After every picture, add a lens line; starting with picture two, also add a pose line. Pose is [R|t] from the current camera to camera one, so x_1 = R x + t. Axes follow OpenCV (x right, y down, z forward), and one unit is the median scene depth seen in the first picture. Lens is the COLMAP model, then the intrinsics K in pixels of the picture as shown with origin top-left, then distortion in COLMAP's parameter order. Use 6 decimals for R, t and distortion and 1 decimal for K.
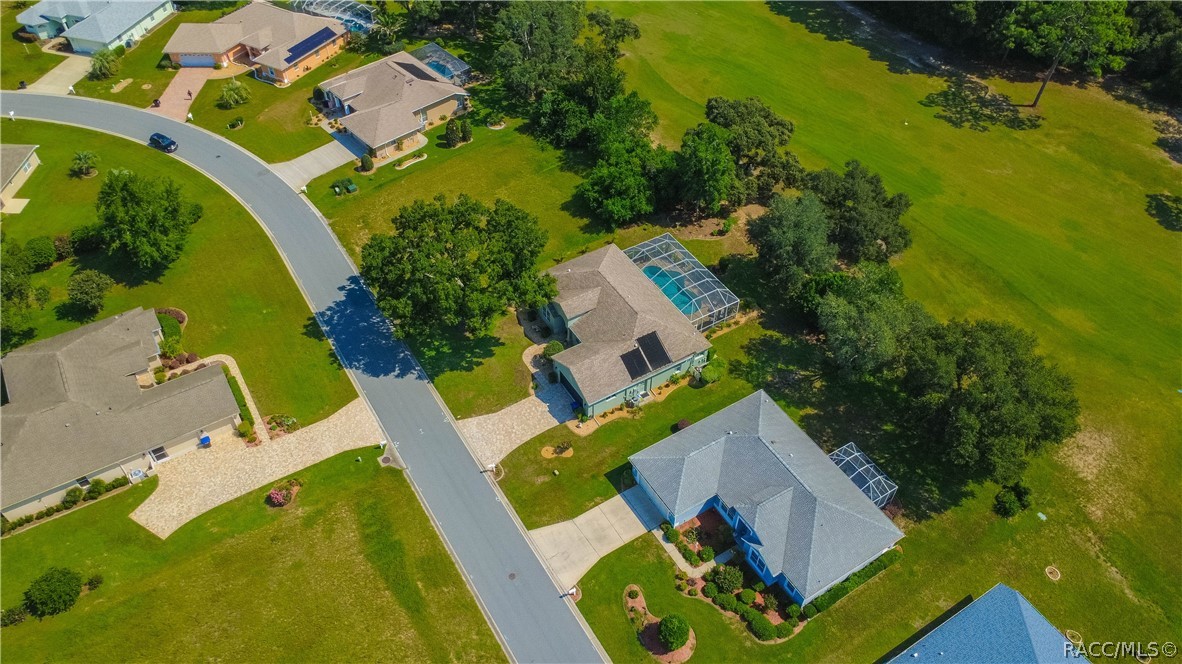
lens RADIAL K [[862.3, 0, 591.0], [0, 862.3, 332.0], [0, 0, 1]] dist [-0.000335, 0.001033]
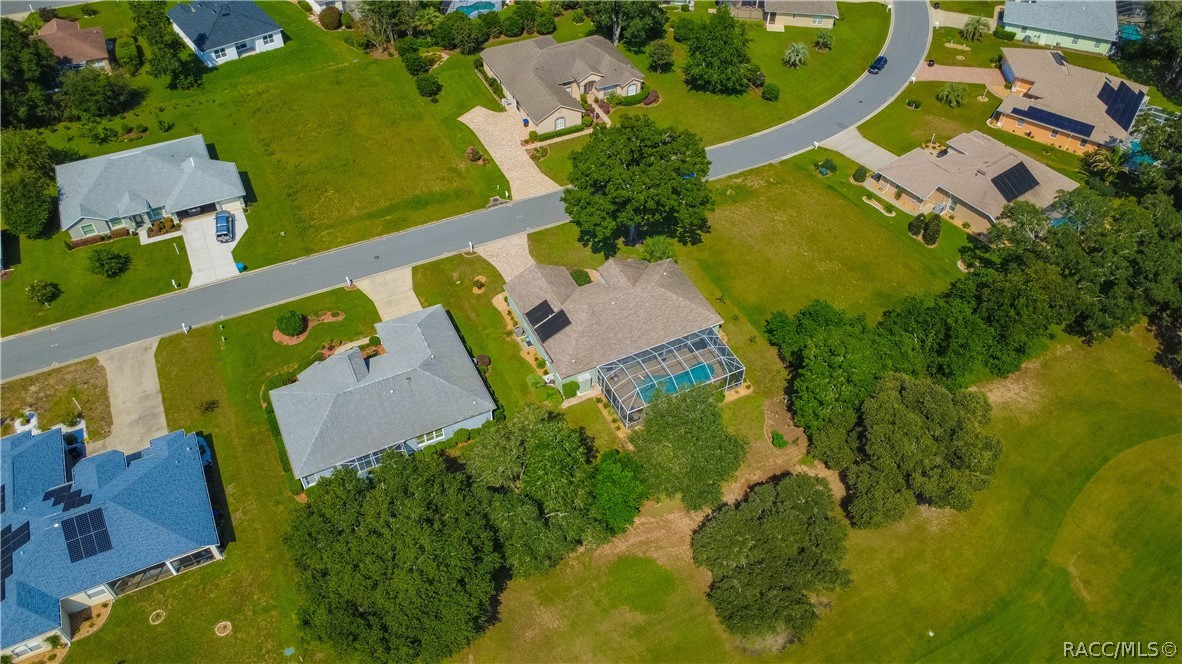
lens RADIAL K [[859.7, 0, 591.0], [0, 859.7, 332.0], [0, 0, 1]] dist [-0.001161, 0.000687]
pose [[-0.096330, 0.700801, -0.706823, 0.777423], [-0.727501, 0.435077, 0.530519, -0.537943], [0.679310, 0.565319, 0.467923, 0.544796]]
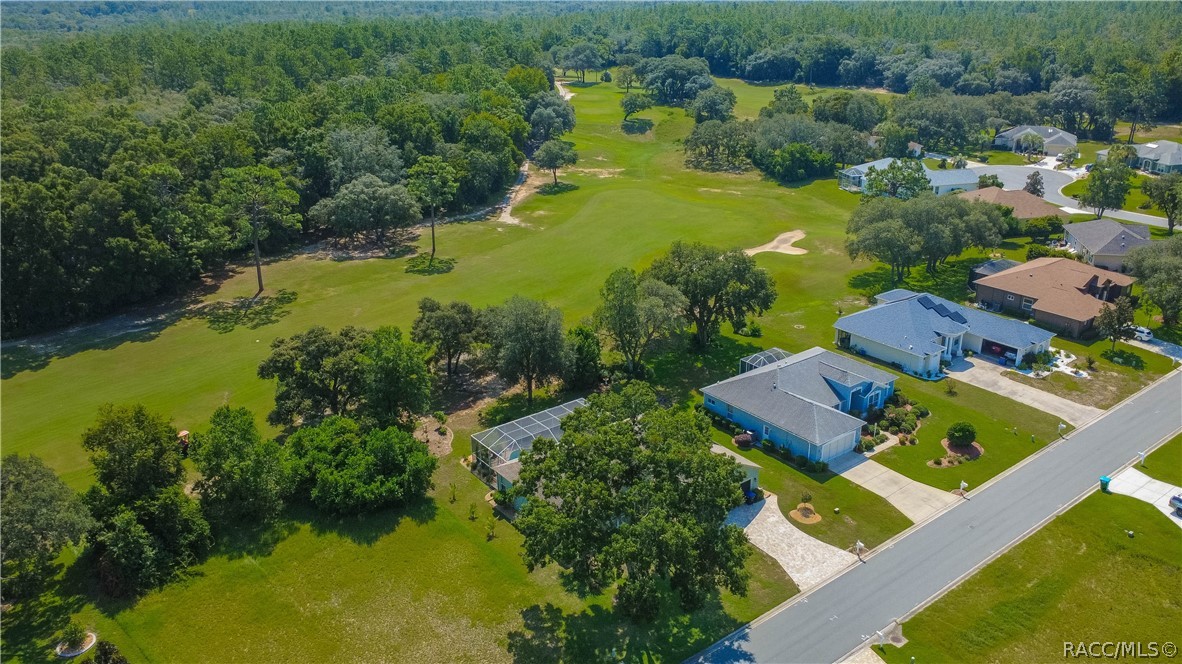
lens RADIAL K [[902.8, 0, 591.0], [0, 902.8, 332.0], [0, 0, 1]] dist [-0.004881, 0.000305]
pose [[-0.096151, -0.373839, 0.922496, -0.768448], [0.723255, 0.610500, 0.322788, -0.421202], [-0.683855, 0.698236, 0.211680, 0.767558]]
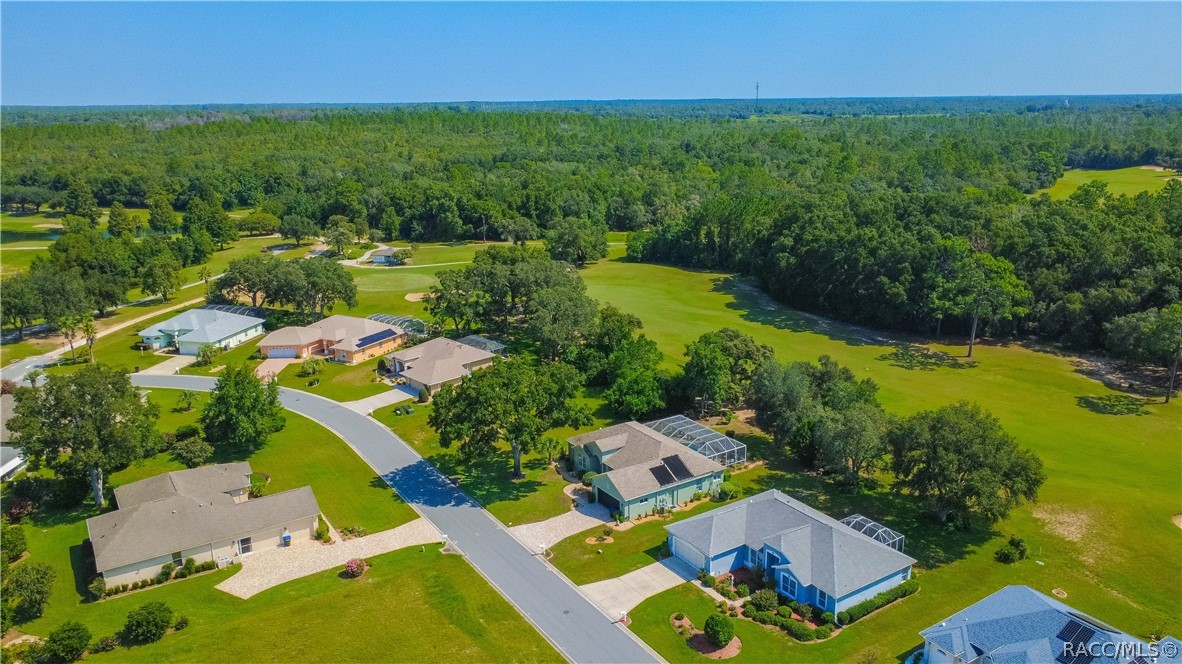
lens RADIAL K [[859.7, 0, 591.0], [0, 859.7, 332.0], [0, 0, 1]] dist [-0.001161, 0.000687]
pose [[0.999404, -0.030871, 0.015469, -0.055173], [0.034441, 0.859066, -0.510704, 0.444102], [0.002477, 0.510932, 0.859617, -0.092068]]
